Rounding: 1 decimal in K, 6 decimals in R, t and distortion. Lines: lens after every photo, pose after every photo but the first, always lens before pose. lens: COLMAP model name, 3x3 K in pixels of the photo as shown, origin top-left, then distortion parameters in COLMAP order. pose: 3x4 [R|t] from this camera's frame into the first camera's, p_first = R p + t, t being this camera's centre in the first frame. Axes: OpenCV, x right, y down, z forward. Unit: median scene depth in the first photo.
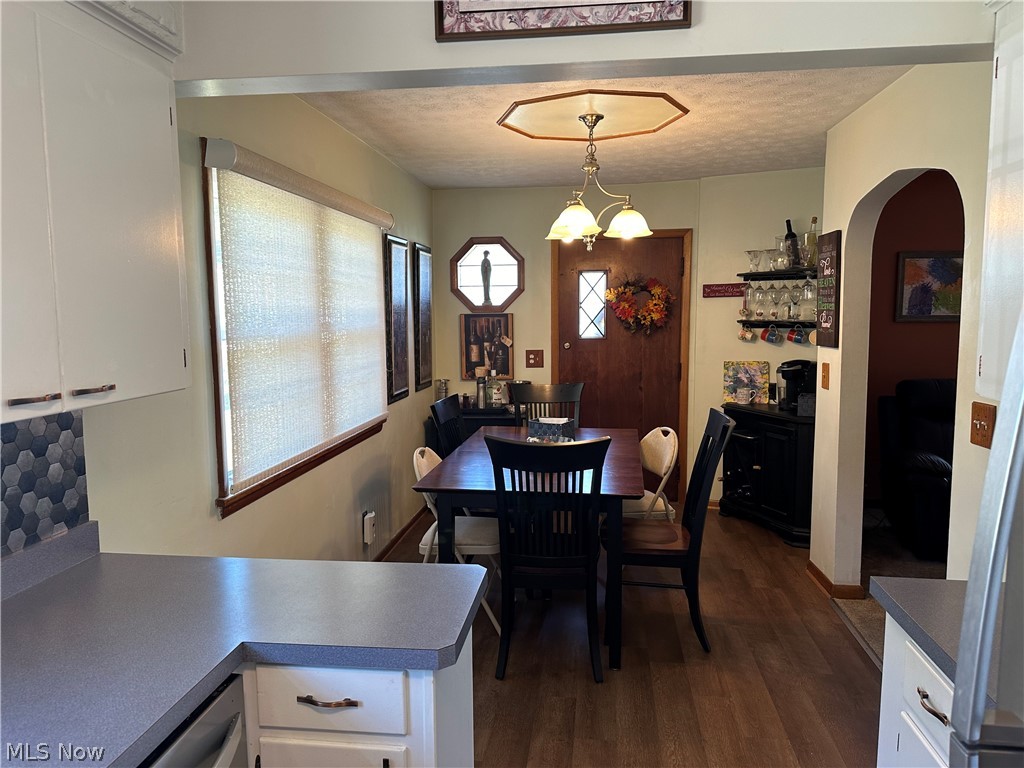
lens RADIAL K [[716.0, 0, 507.3], [0, 716.0, 383.1], [0, 0, 1]] dist [0.044652, -0.073021]
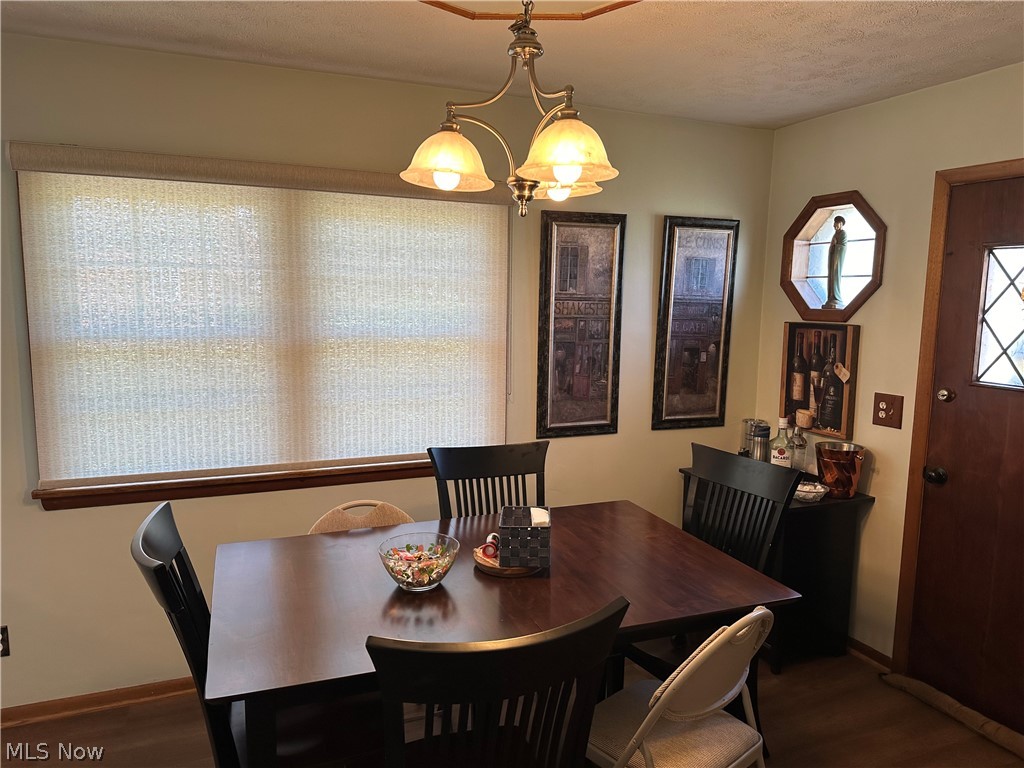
lens RADIAL K [[716.0, 0, 505.0], [0, 716.0, 384.9], [0, 0, 1]] dist [0.044652, -0.073021]
pose [[0.488565, 0.126055, -0.863374, 0.366537], [-0.106642, 0.990717, 0.084301, -0.068558], [0.865986, 0.050885, 0.497473, 0.476243]]
